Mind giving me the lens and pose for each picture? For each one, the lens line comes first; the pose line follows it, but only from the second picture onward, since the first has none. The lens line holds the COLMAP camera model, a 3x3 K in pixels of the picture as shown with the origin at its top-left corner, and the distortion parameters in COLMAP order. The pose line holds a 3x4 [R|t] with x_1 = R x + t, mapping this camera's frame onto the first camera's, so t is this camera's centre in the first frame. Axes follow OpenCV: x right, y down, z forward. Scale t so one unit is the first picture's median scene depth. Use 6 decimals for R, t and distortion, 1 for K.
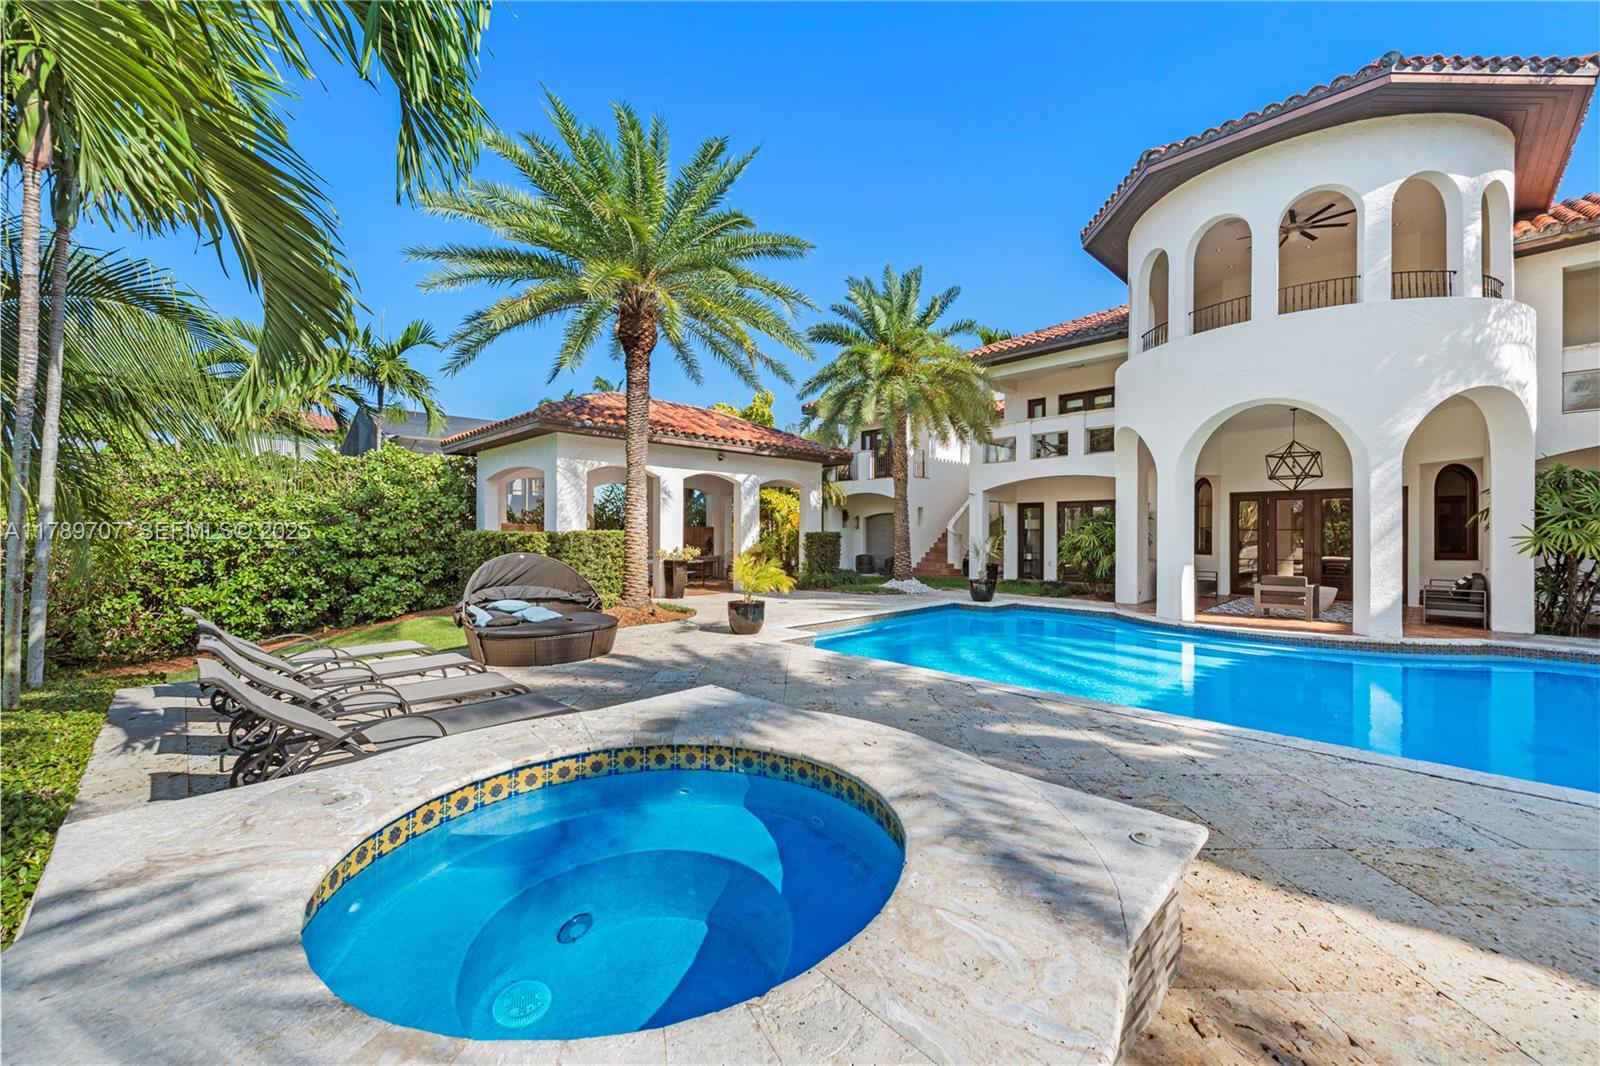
lens RADIAL K [[624.4, 0, 797.7], [0, 624.4, 531.2], [0, 0, 1]] dist [0.001777, -0.000351]
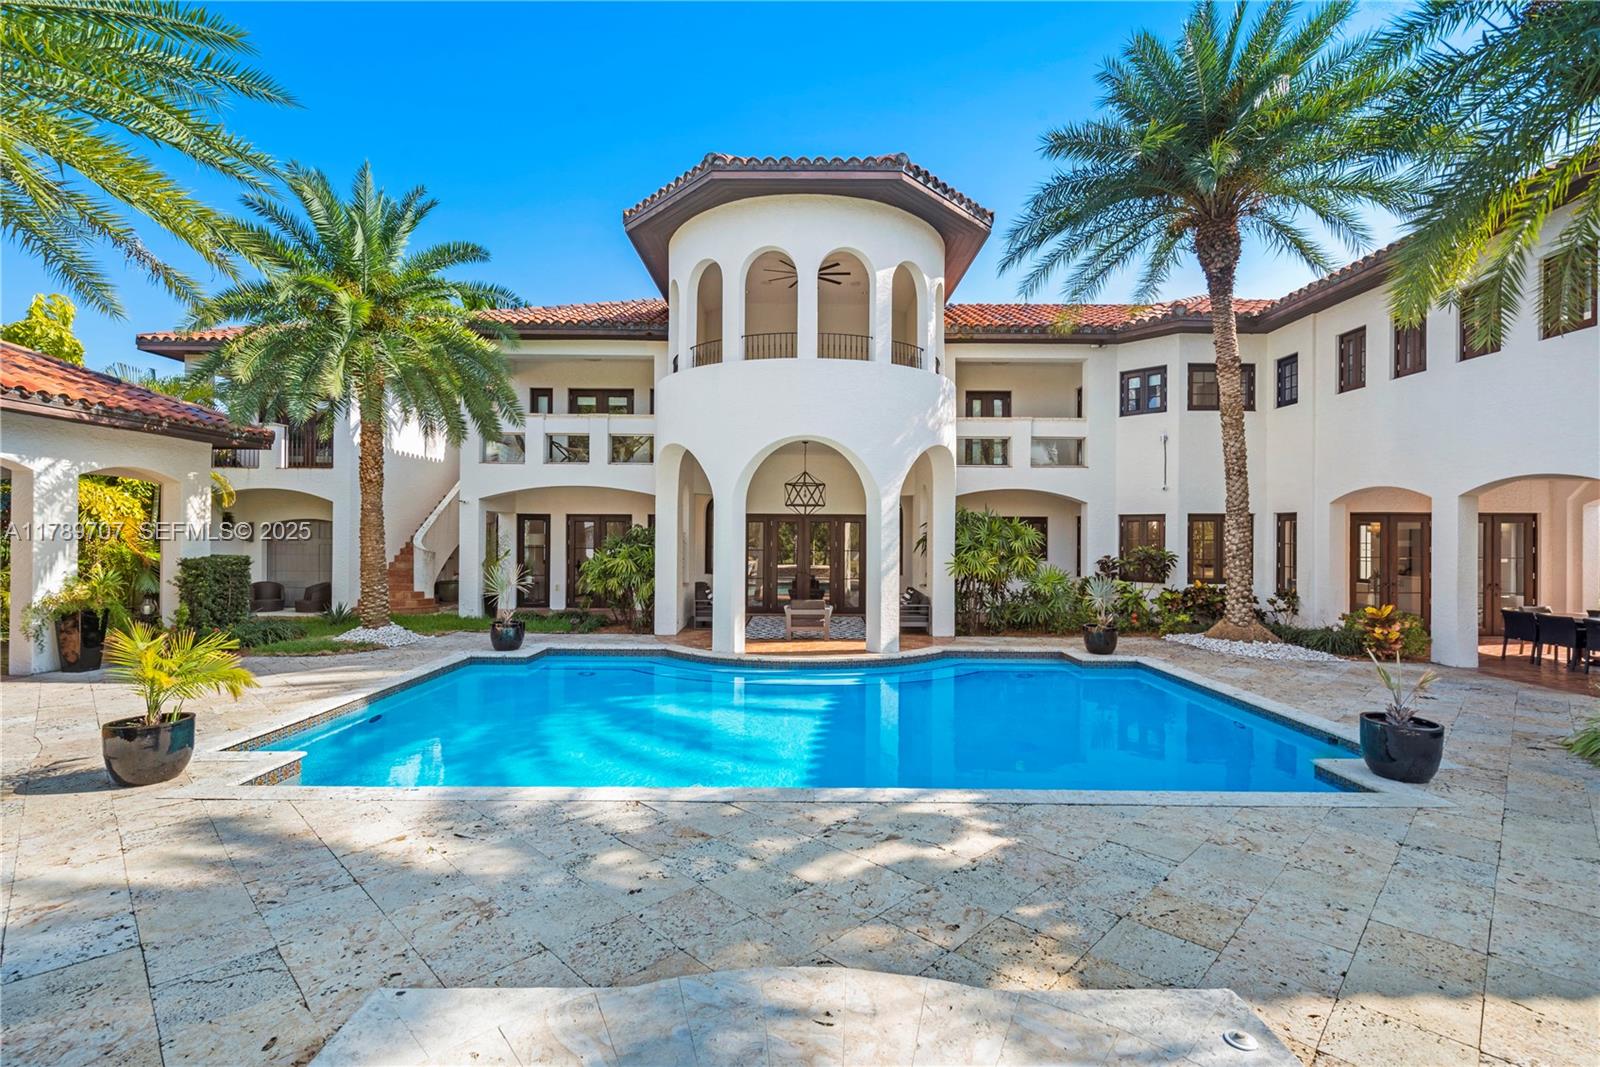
lens RADIAL K [[732.2, 0, 805.5], [0, 732.2, 528.7], [0, 0, 1]] dist [0.008603, -0.000721]
pose [[0.699472, 0.009483, 0.714597, -0.095963], [-0.007177, 0.999955, -0.006245, -0.034420], [-0.714624, -0.000761, 0.699508, 0.105967]]
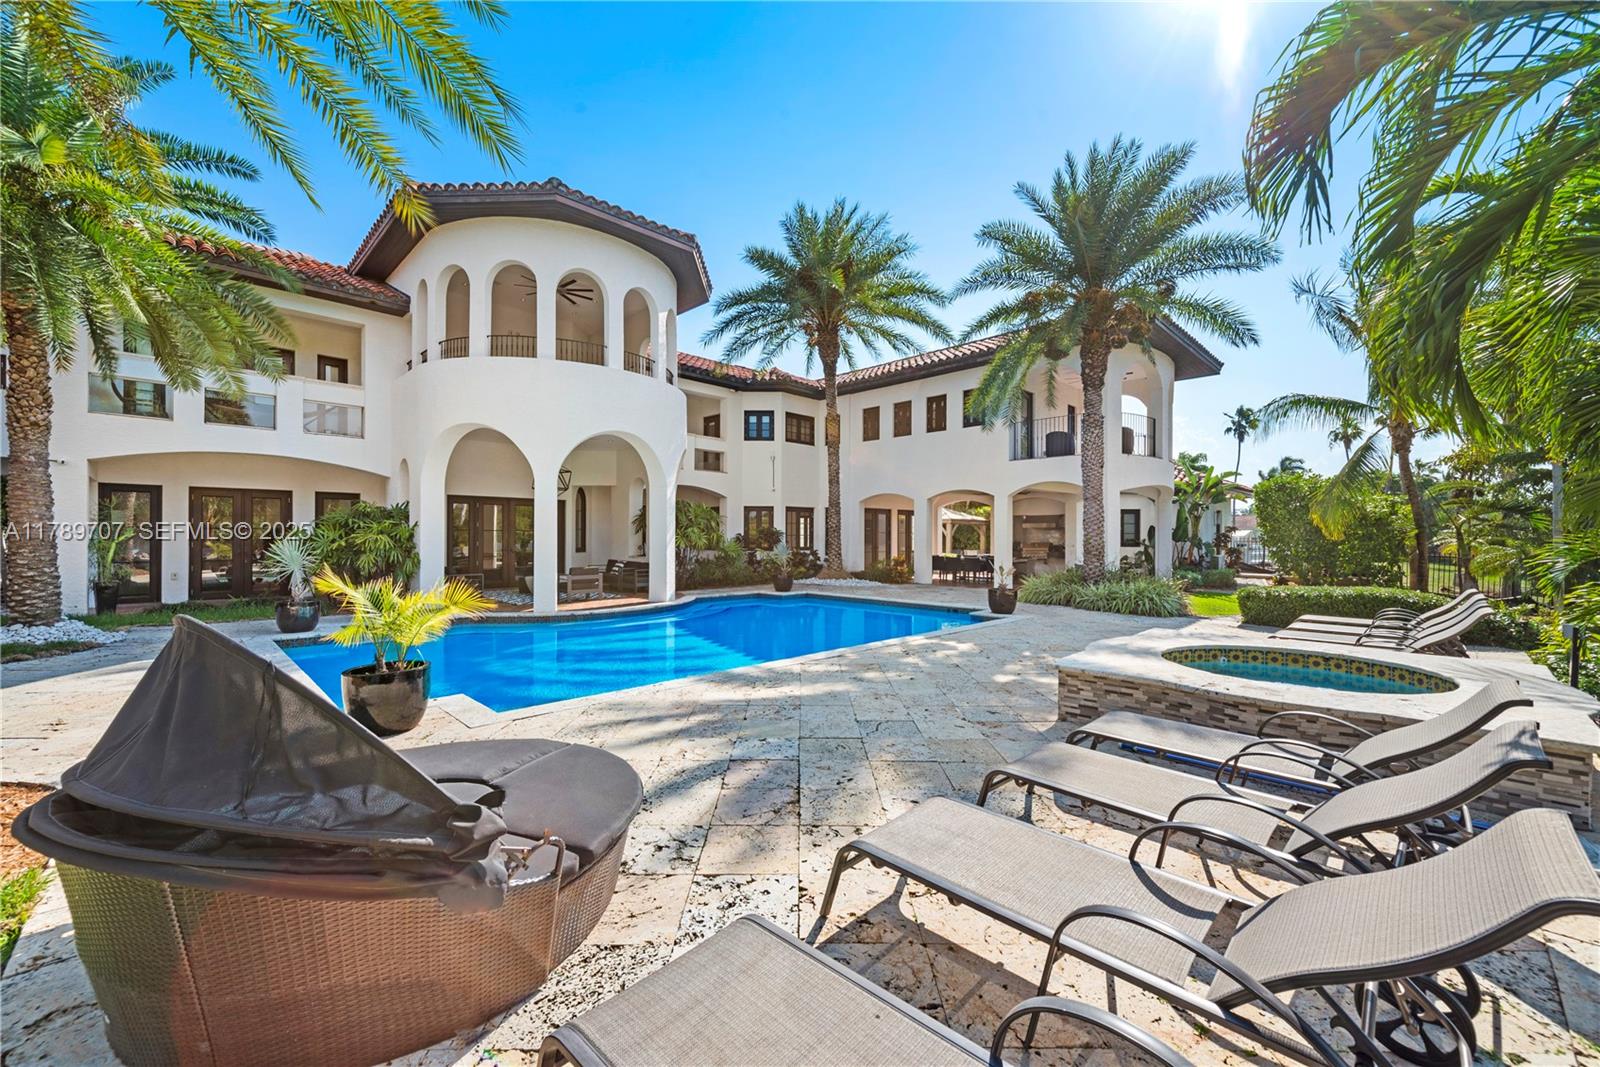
lens RADIAL K [[624.4, 0, 808.1], [0, 624.4, 531.8], [0, 0, 1]] dist [0.001777, -0.000351]
pose [[-0.016373, 0.006011, 0.999848, -0.415684], [-0.006361, 0.999961, -0.006116, 0.003491], [-0.999846, -0.006460, -0.016334, 0.461361]]
